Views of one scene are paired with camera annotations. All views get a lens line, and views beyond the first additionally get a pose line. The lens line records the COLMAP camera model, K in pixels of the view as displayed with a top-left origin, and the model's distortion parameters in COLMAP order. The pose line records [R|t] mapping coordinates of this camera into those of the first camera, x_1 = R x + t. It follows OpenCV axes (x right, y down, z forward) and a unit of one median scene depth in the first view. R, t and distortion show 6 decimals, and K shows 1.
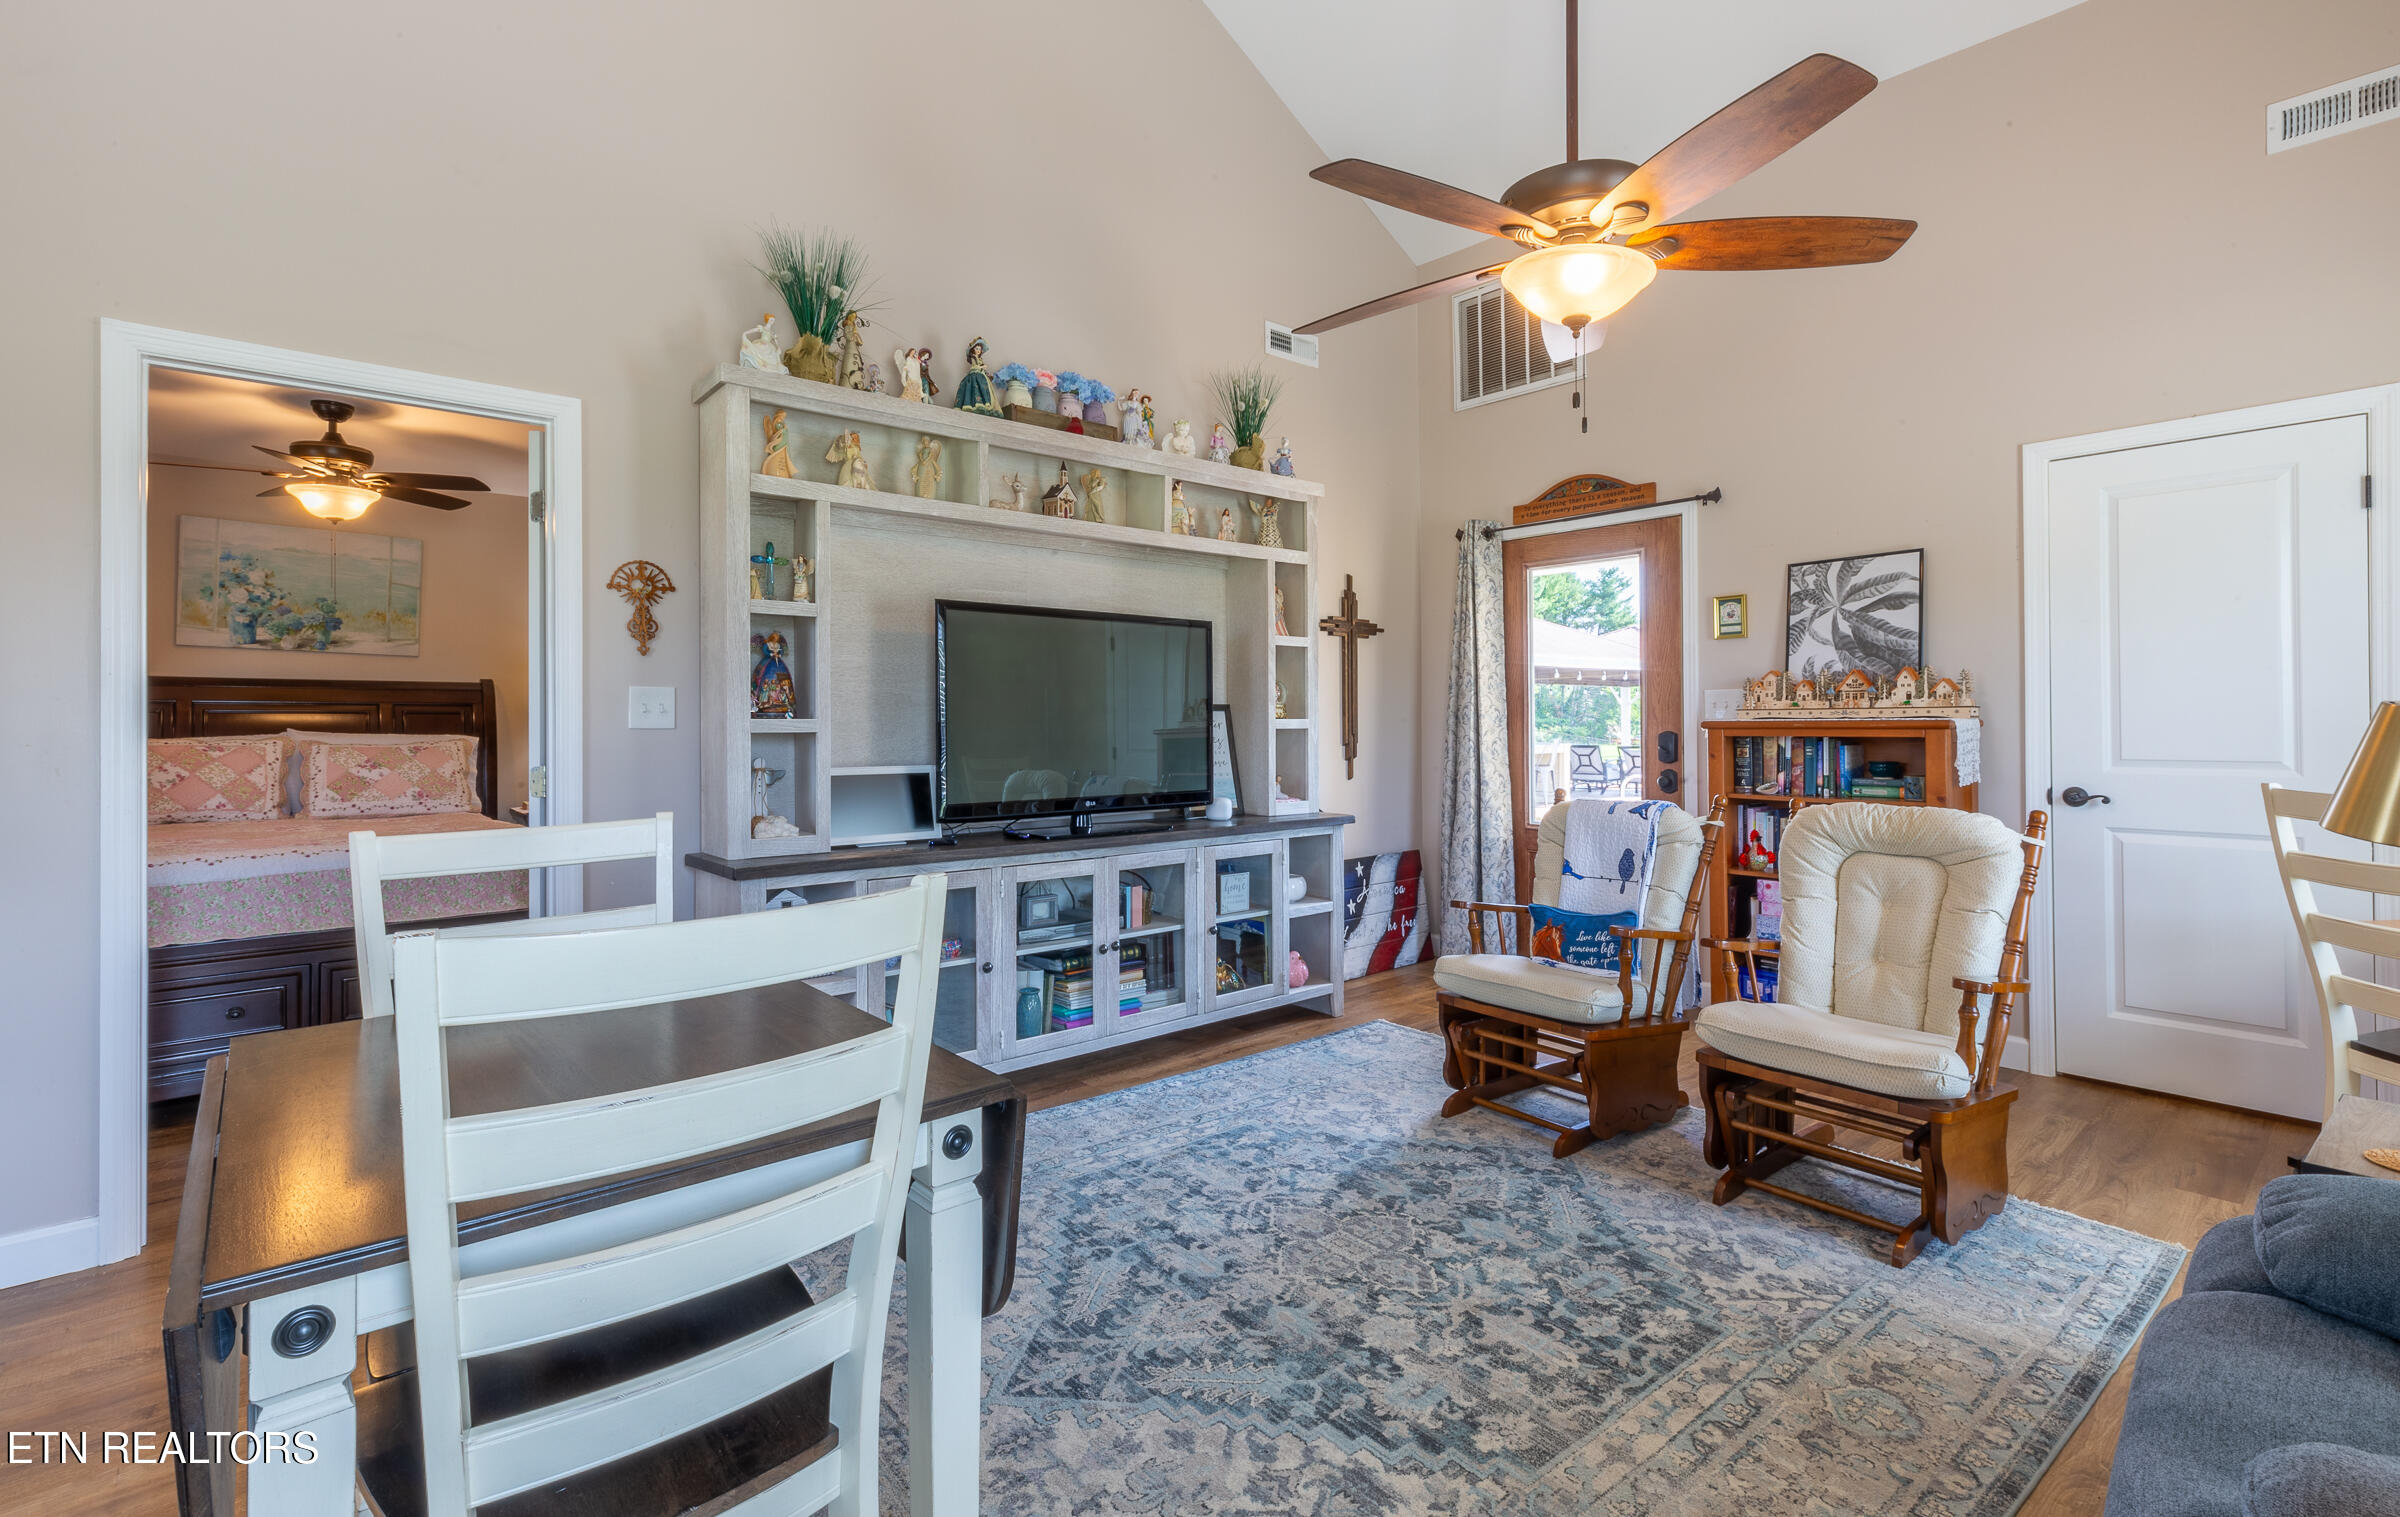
lens RADIAL K [[1126.9, 0, 1195.5], [0, 1126.9, 743.1], [0, 0, 1]] dist [0.001507, 0.000103]
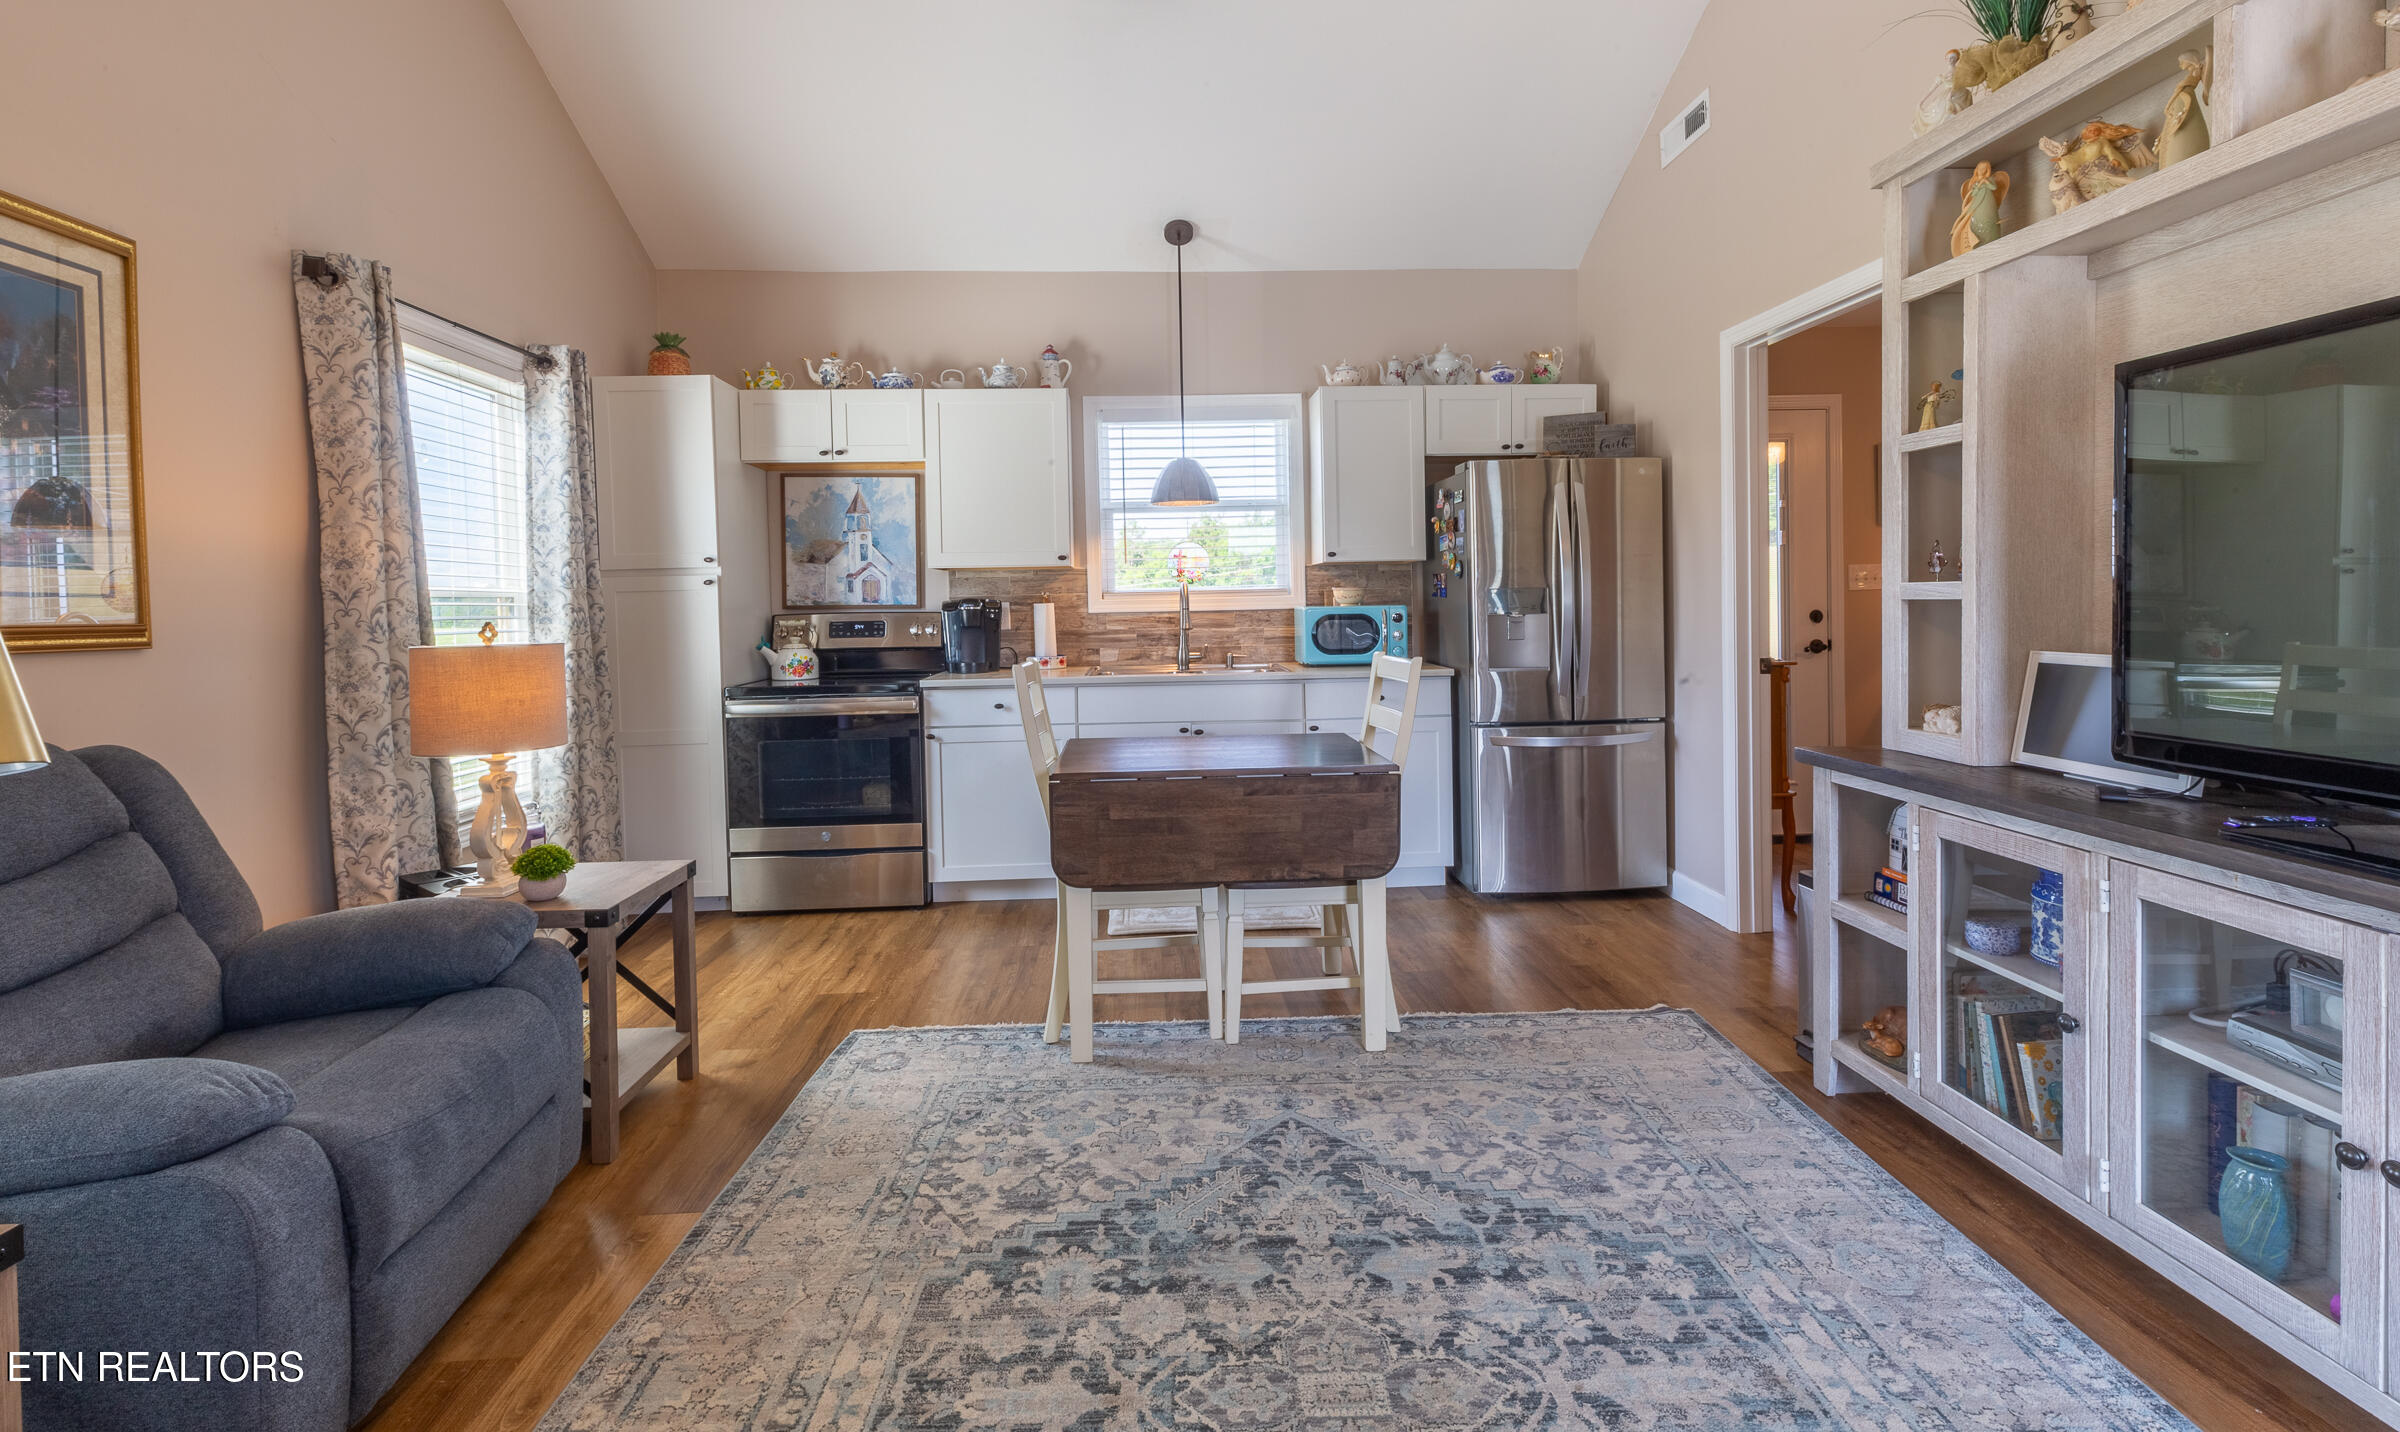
lens RADIAL K [[1056.9, 0, 1200.7], [0, 1056.9, 711.4], [0, 0, 1]] dist [-0.000246, -0.000025]
pose [[-0.615776, 0.097796, -0.781828, 0.777615], [0.007331, 0.992936, 0.118429, -0.038087], [0.787887, 0.067194, -0.612143, 1.570856]]
